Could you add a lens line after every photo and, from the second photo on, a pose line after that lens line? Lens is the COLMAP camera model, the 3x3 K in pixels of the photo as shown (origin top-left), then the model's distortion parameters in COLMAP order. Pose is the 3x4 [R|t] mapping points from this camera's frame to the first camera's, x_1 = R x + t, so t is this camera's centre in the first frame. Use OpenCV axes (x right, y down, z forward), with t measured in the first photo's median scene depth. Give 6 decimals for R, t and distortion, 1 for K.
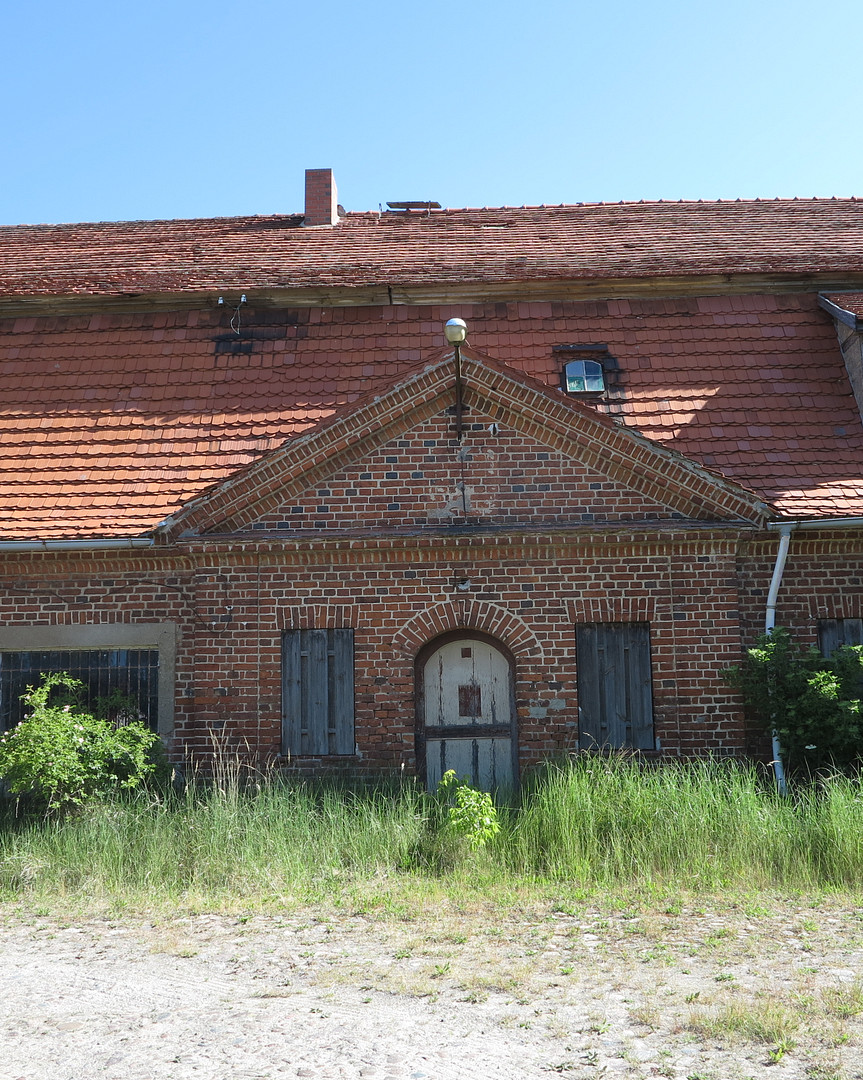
lens RADIAL K [[1202.9, 0, 431.5], [0, 1202.9, 540.0], [0, 0, 1]] dist [-0.039563, 0.017973]
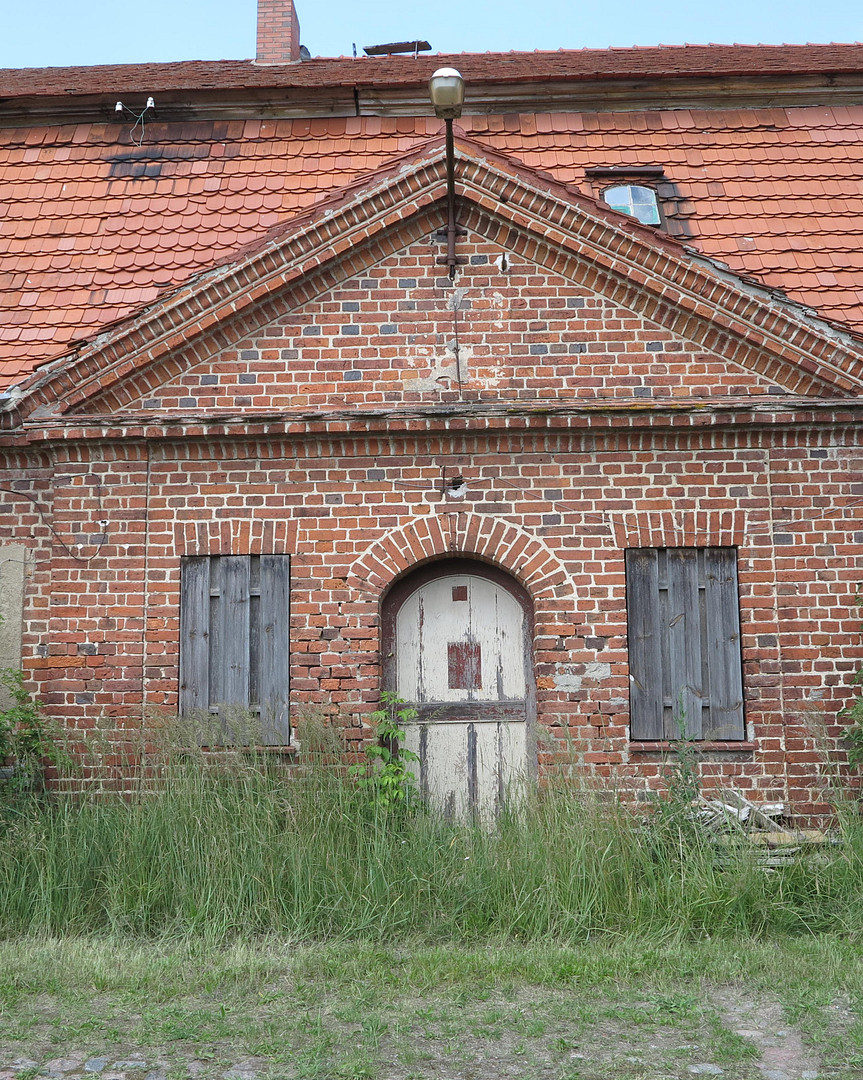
lens RADIAL K [[1202.9, 0, 431.5], [0, 1202.9, 540.0], [0, 0, 1]] dist [-0.039563, 0.017973]
pose [[0.999963, 0.006799, 0.005286, 0.009579], [-0.006881, 0.999853, 0.015728, 0.053885], [-0.005179, -0.015763, 0.999862, 0.334965]]
